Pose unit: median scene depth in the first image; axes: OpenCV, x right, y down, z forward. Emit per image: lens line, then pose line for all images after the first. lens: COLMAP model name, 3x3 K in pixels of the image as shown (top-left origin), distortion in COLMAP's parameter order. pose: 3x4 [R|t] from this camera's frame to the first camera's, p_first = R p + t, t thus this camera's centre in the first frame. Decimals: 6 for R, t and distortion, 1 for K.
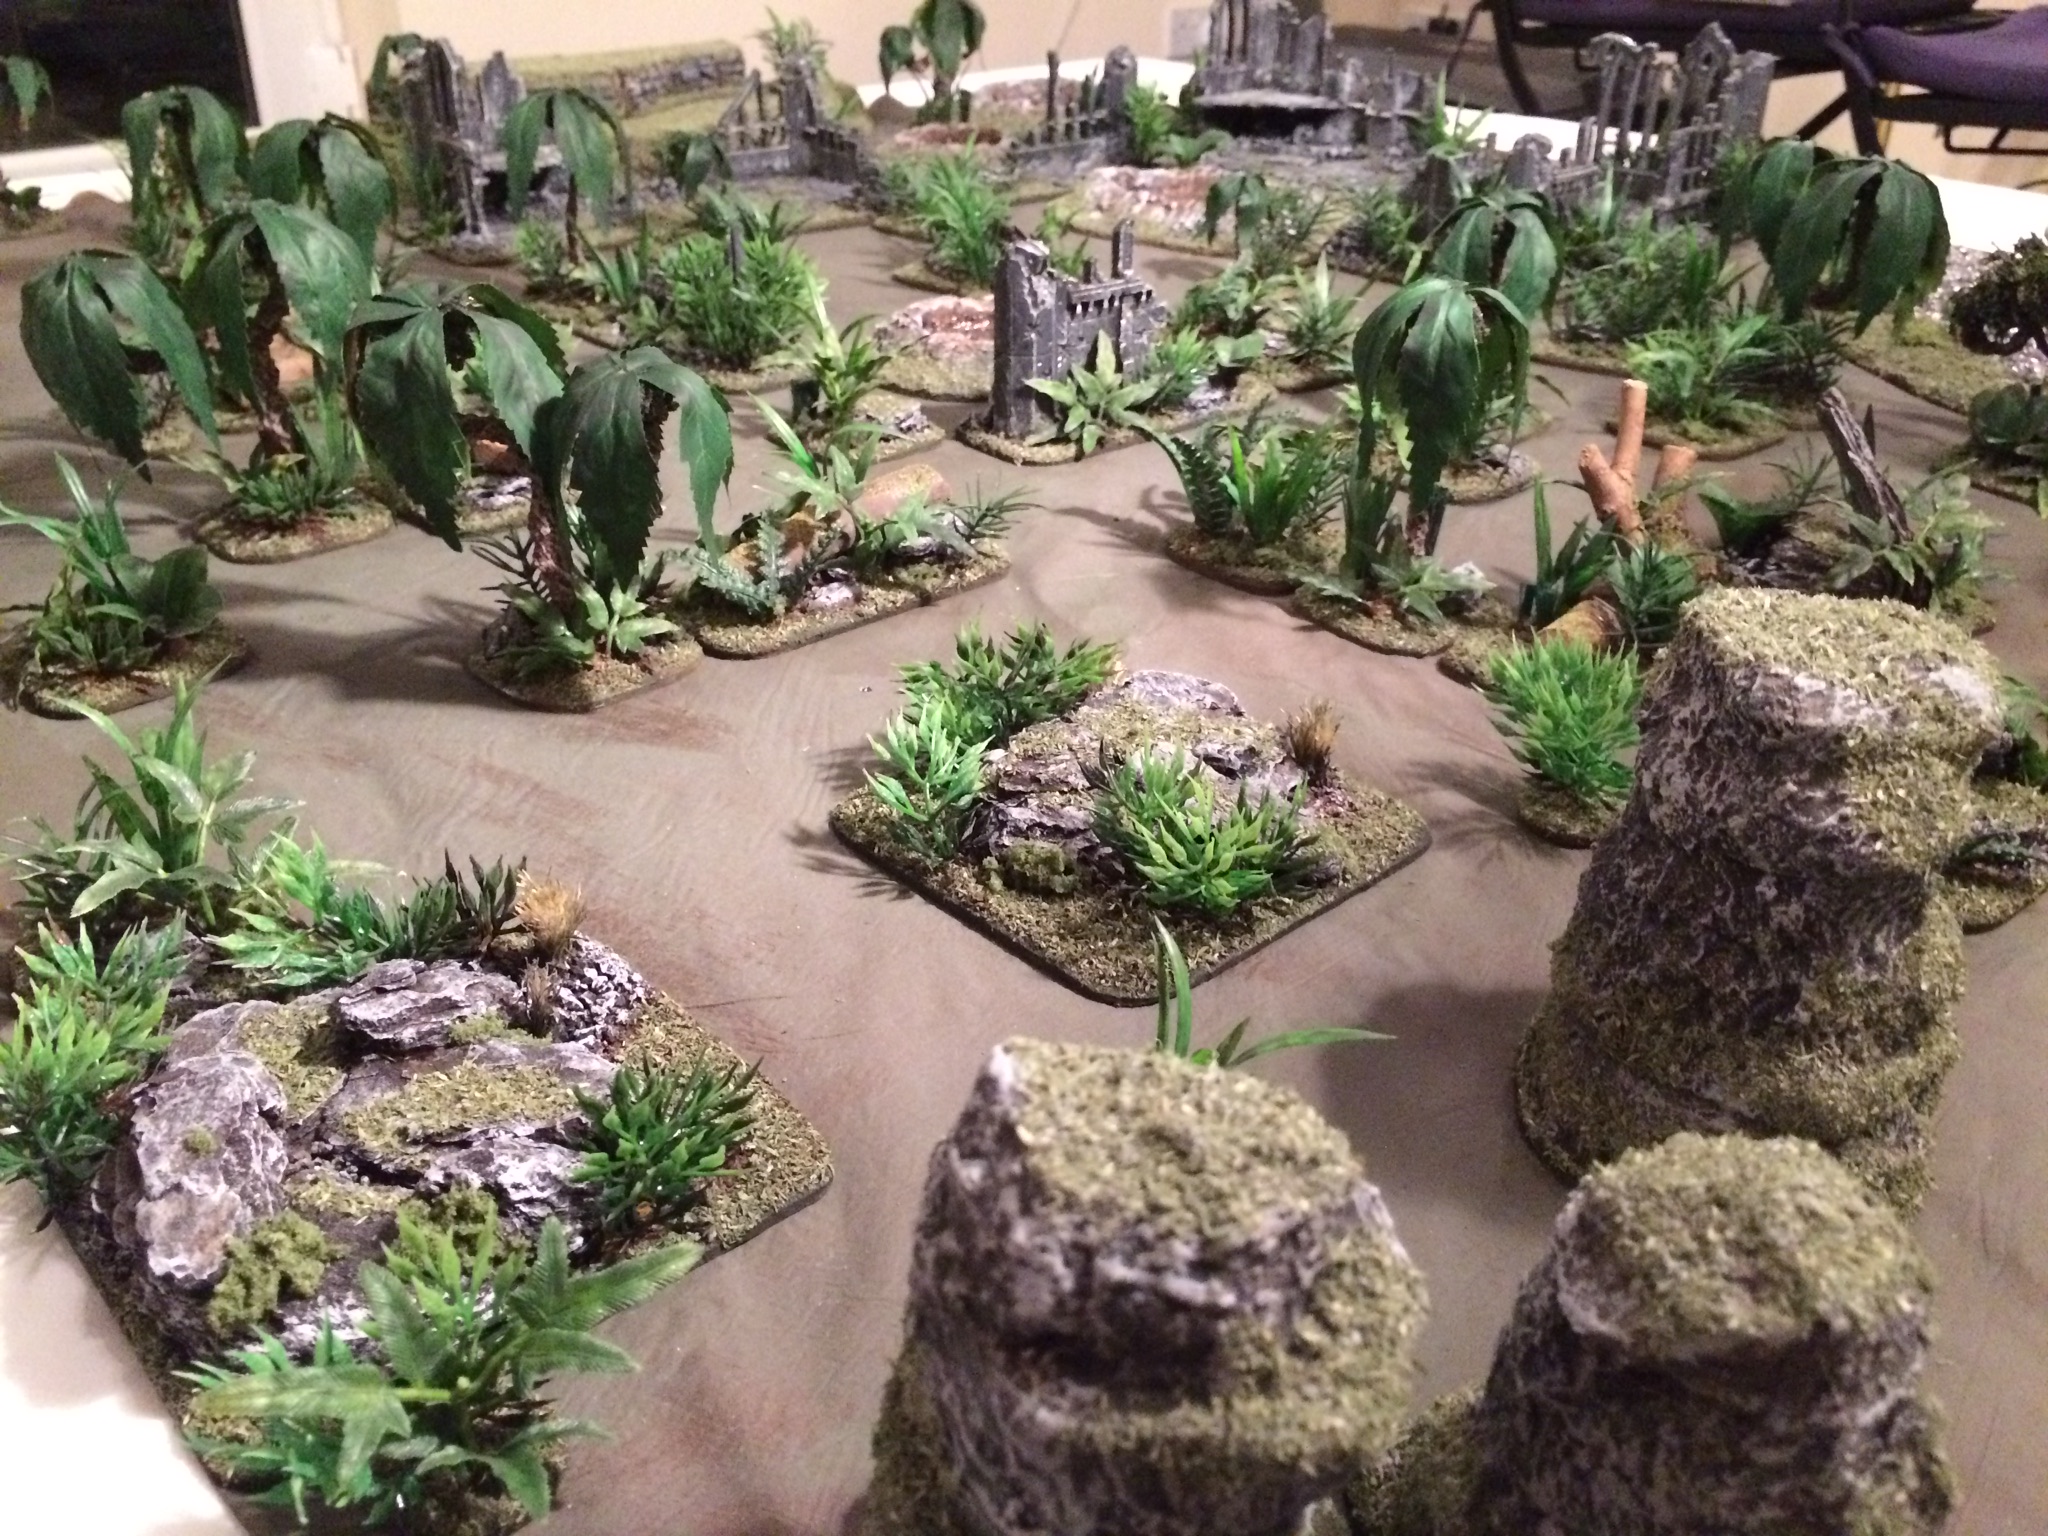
lens RADIAL K [[1754.7, 0, 1024.0], [0, 1754.7, 768.0], [0, 0, 1]] dist [0.081419, -0.127197]
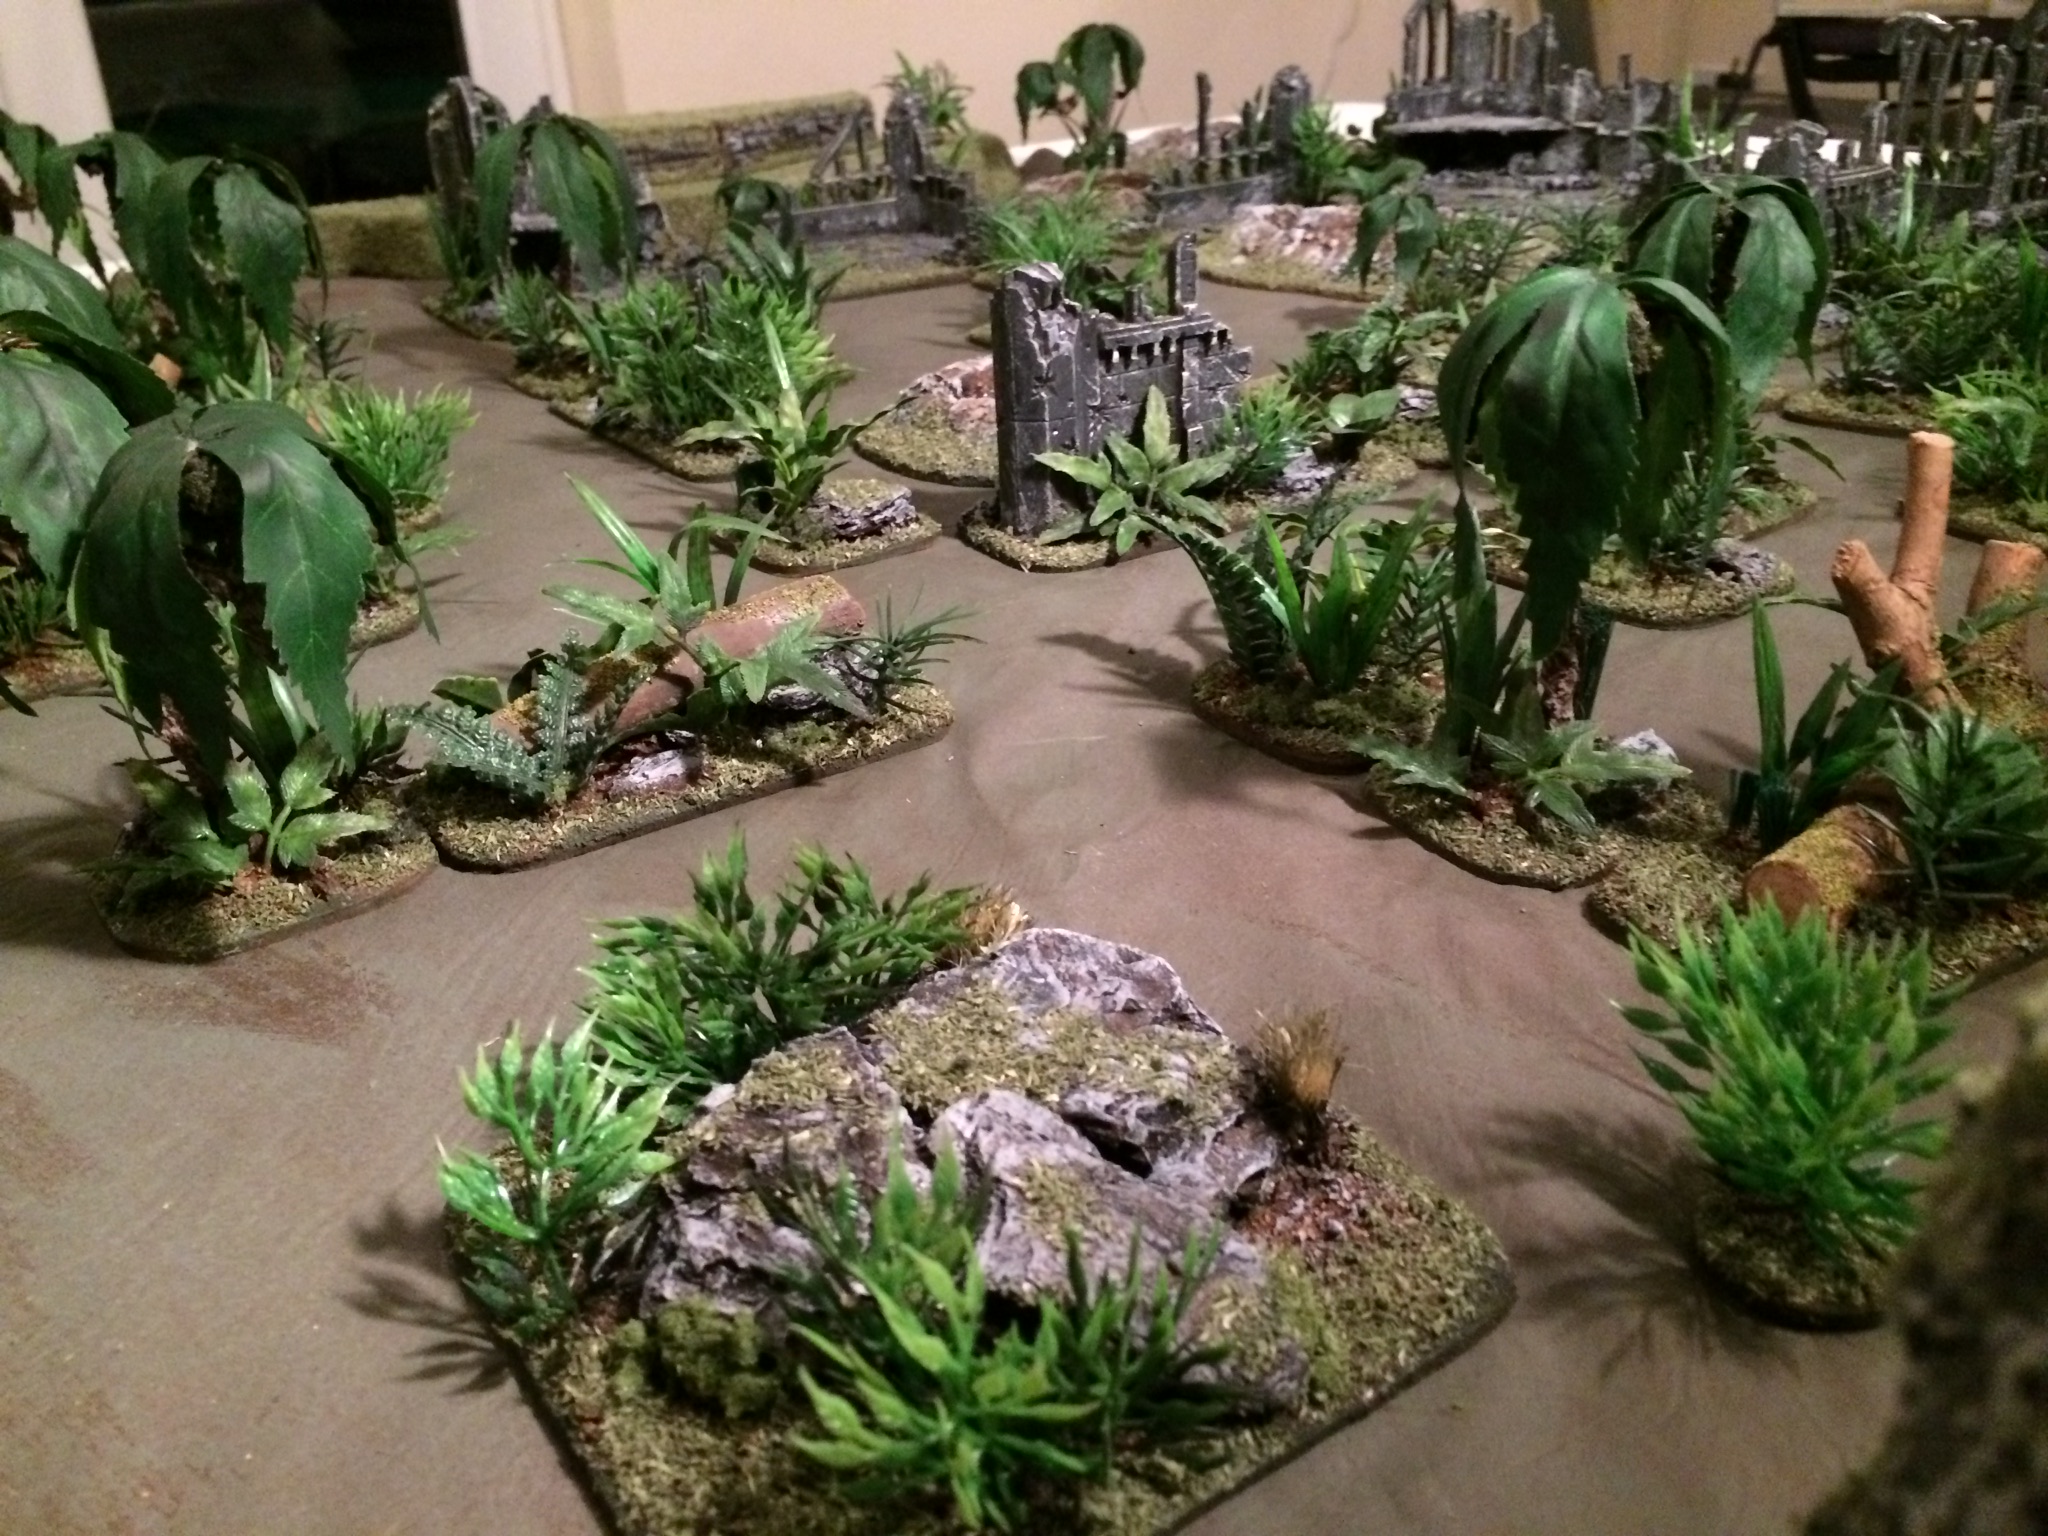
lens RADIAL K [[1754.7, 0, 1024.0], [0, 1754.7, 768.0], [0, 0, 1]] dist [0.081419, -0.127197]
pose [[0.987870, 0.011918, -0.154825, 0.116618], [-0.019721, 0.998606, -0.048957, -0.060556], [0.154026, 0.051416, 0.986728, 0.314535]]
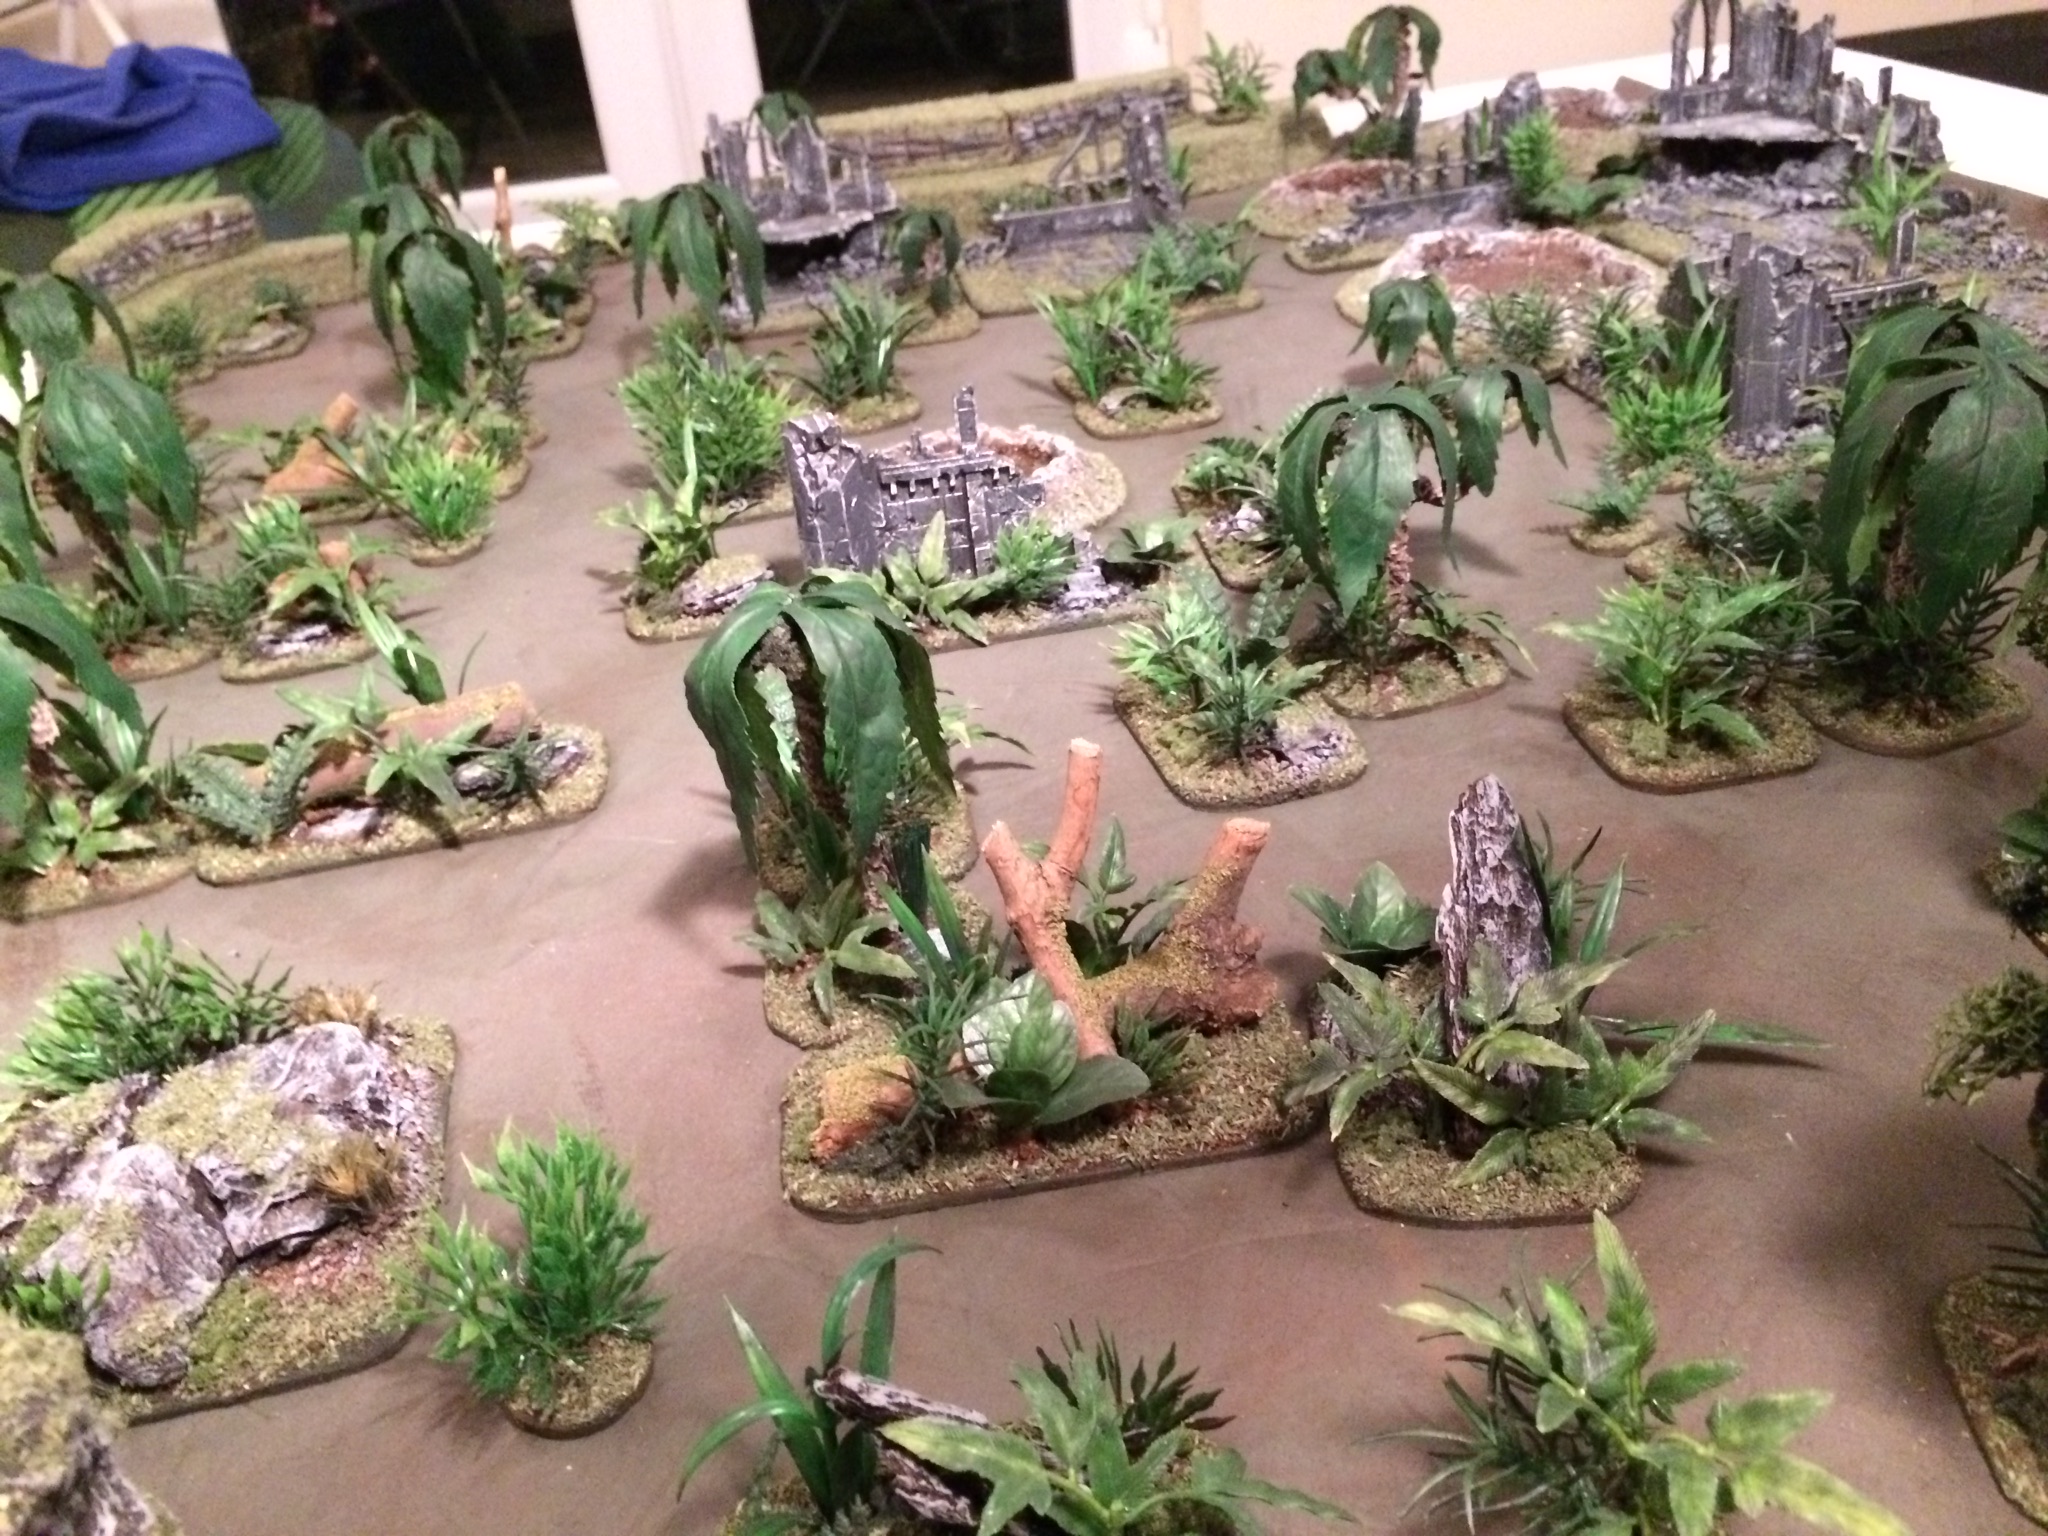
lens RADIAL K [[1754.7, 0, 1024.0], [0, 1754.7, 768.0], [0, 0, 1]] dist [0.081419, -0.127197]
pose [[0.857220, 0.162143, -0.488757, 0.563514], [-0.143897, 0.986749, 0.074973, -0.216833], [0.494437, 0.006062, 0.869193, 0.320438]]
